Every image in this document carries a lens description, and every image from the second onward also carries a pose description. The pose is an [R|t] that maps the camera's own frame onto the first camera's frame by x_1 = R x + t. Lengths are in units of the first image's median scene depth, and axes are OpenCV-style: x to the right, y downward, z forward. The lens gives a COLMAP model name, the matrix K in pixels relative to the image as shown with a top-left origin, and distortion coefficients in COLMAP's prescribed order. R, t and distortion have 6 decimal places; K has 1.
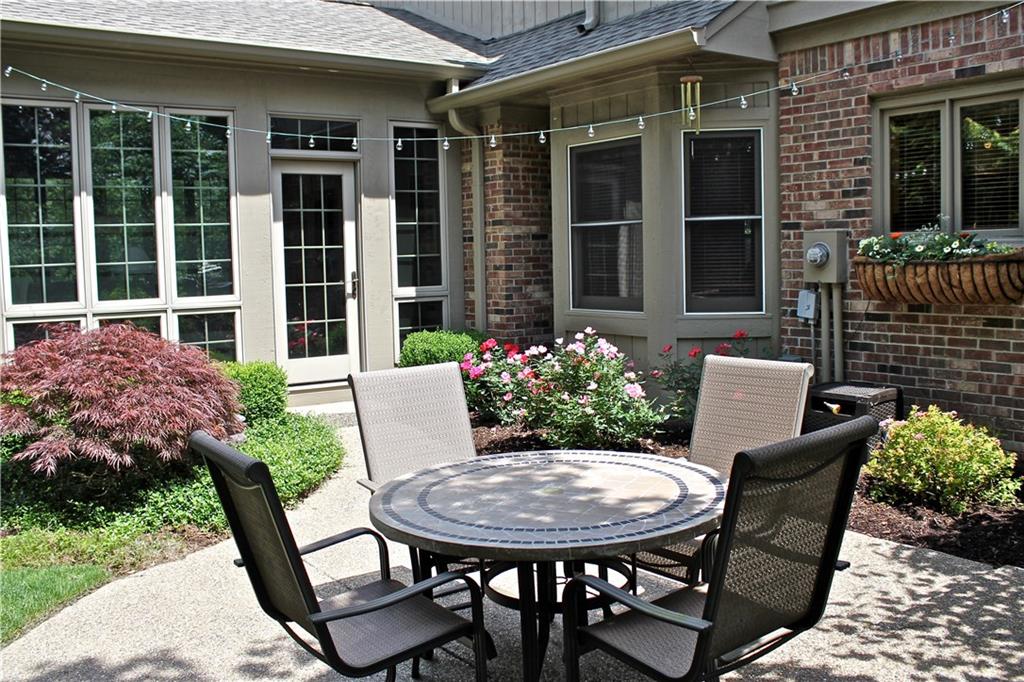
lens RADIAL K [[903.7, 0, 510.5], [0, 903.7, 320.8], [0, 0, 1]] dist [-0.122973, 0.019056]
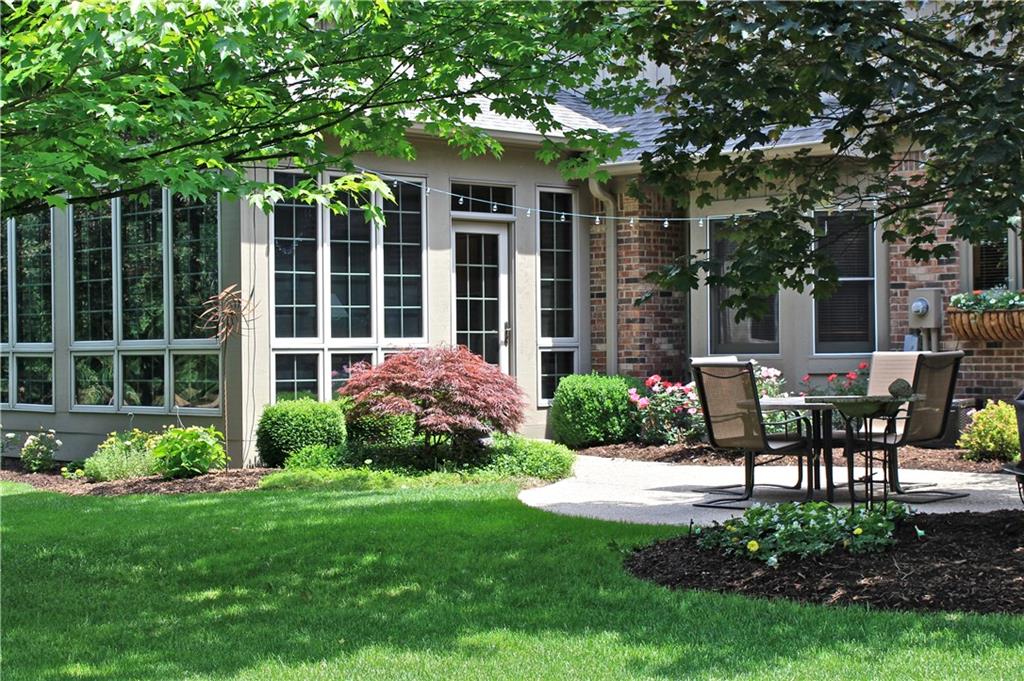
lens RADIAL K [[1767.1, 0, 512.0], [0, 1767.1, 340.5], [0, 0, 1]] dist [0.006571, -0.225234]
pose [[0.990109, 0.014629, 0.139536, -0.539816], [-0.003559, 0.996848, -0.079251, 0.160863], [-0.140256, 0.077970, 0.987041, -1.308465]]
